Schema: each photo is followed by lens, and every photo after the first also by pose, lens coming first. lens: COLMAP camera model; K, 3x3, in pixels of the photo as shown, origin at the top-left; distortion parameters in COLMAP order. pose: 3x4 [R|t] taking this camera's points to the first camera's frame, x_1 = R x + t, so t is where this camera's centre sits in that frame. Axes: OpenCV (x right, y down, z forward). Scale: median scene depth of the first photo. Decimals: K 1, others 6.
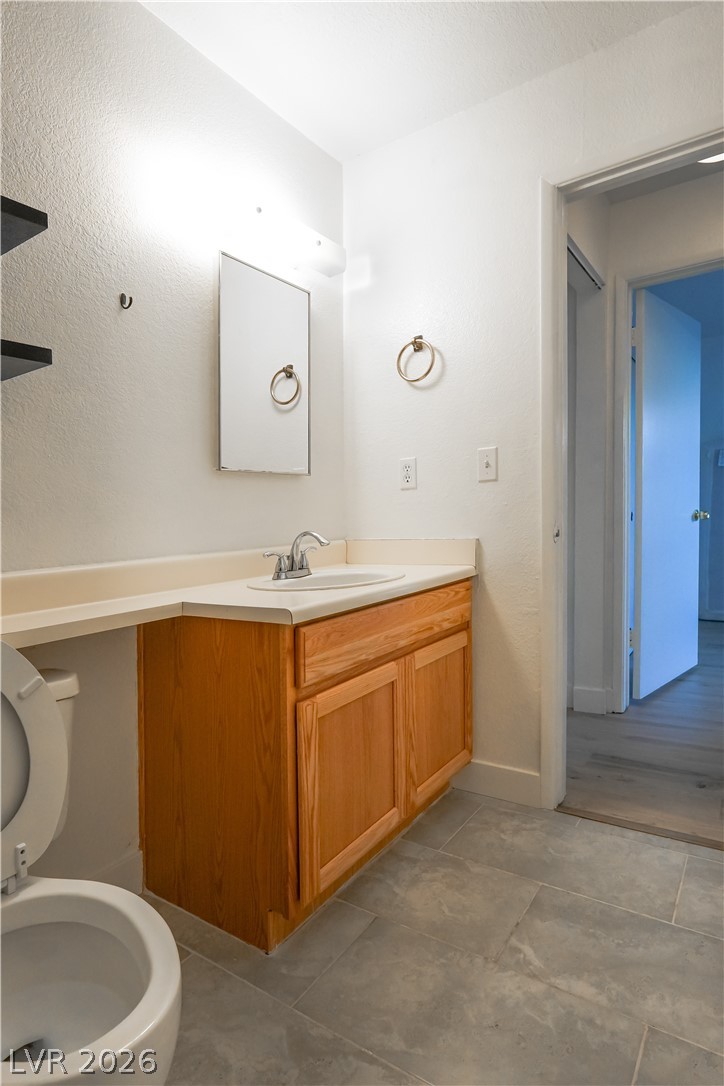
lens RADIAL K [[565.5, 0, 407.4], [0, 565.5, 586.2], [0, 0, 1]] dist [-0.013610, 0.007621]
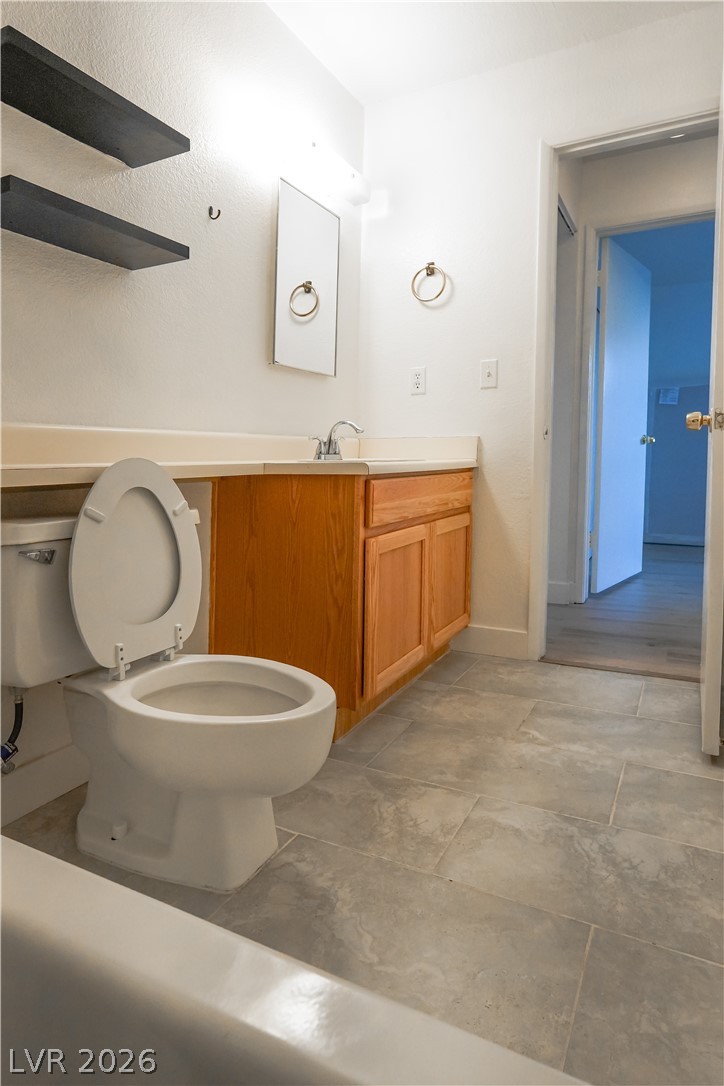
lens RADIAL K [[599.4, 0, 405.1], [0, 599.4, 547.2], [0, 0, 1]] dist [-0.014354, 0.009059]
pose [[0.992454, 0.015411, 0.121644, -0.175710], [-0.016937, 0.999790, 0.011525, 0.133410], [-0.121441, -0.013498, 0.992507, -0.232000]]
